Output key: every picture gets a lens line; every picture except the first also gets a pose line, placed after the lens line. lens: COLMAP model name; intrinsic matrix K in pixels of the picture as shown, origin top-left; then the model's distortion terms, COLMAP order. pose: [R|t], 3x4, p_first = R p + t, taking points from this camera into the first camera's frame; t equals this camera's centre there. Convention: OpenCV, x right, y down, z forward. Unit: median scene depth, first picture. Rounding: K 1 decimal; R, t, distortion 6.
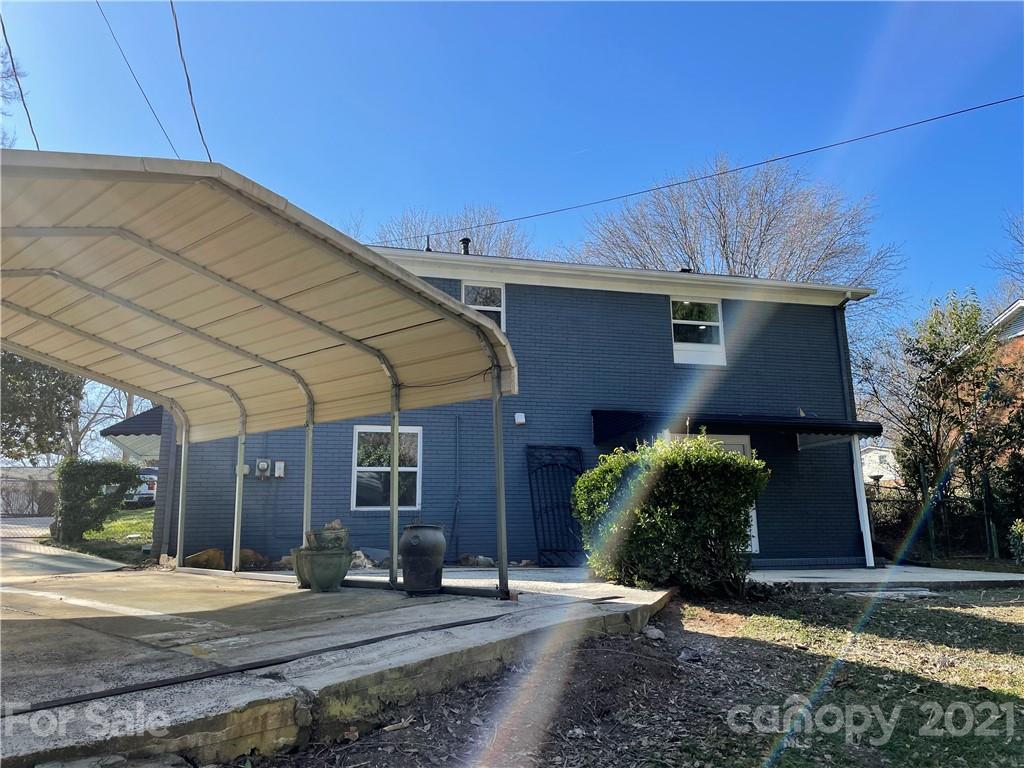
lens RADIAL K [[772.1, 0, 515.7], [0, 772.1, 384.4], [0, 0, 1]] dist [0.092406, -0.121426]
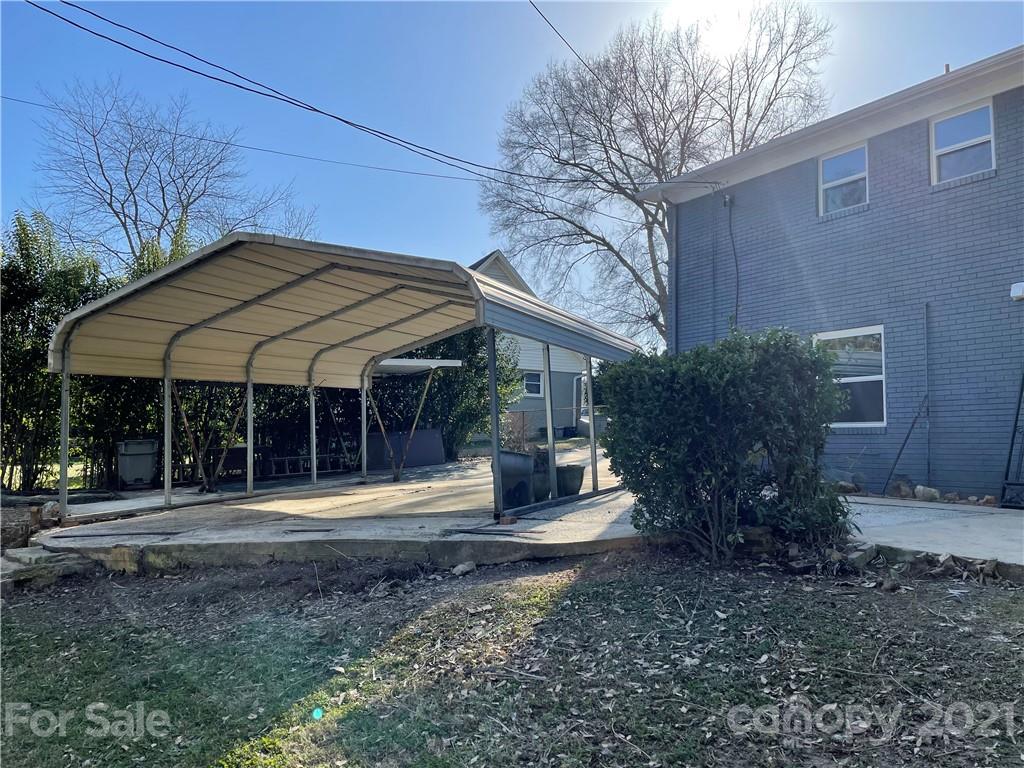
lens RADIAL K [[772.1, 0, 520.0], [0, 772.1, 376.7], [0, 0, 1]] dist [0.092406, -0.121426]
pose [[0.348201, -0.072569, -0.934607, 0.511936], [0.173659, 0.984736, -0.011762, 0.052874], [0.921194, -0.158207, 0.355488, 0.356598]]
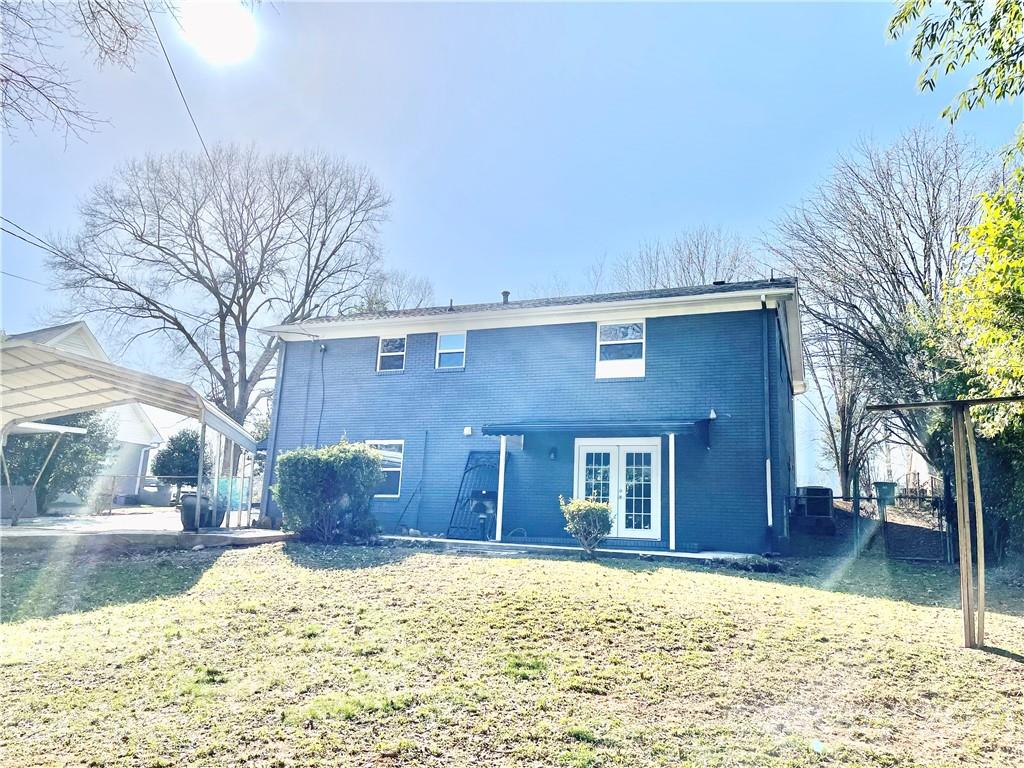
lens RADIAL K [[772.1, 0, 514.8], [0, 772.1, 384.8], [0, 0, 1]] dist [0.092406, -0.121426]
pose [[0.805526, -0.075109, -0.587781, 0.905862], [0.064508, 0.997154, -0.039015, 0.022708], [0.589038, -0.006488, 0.808079, -0.037867]]
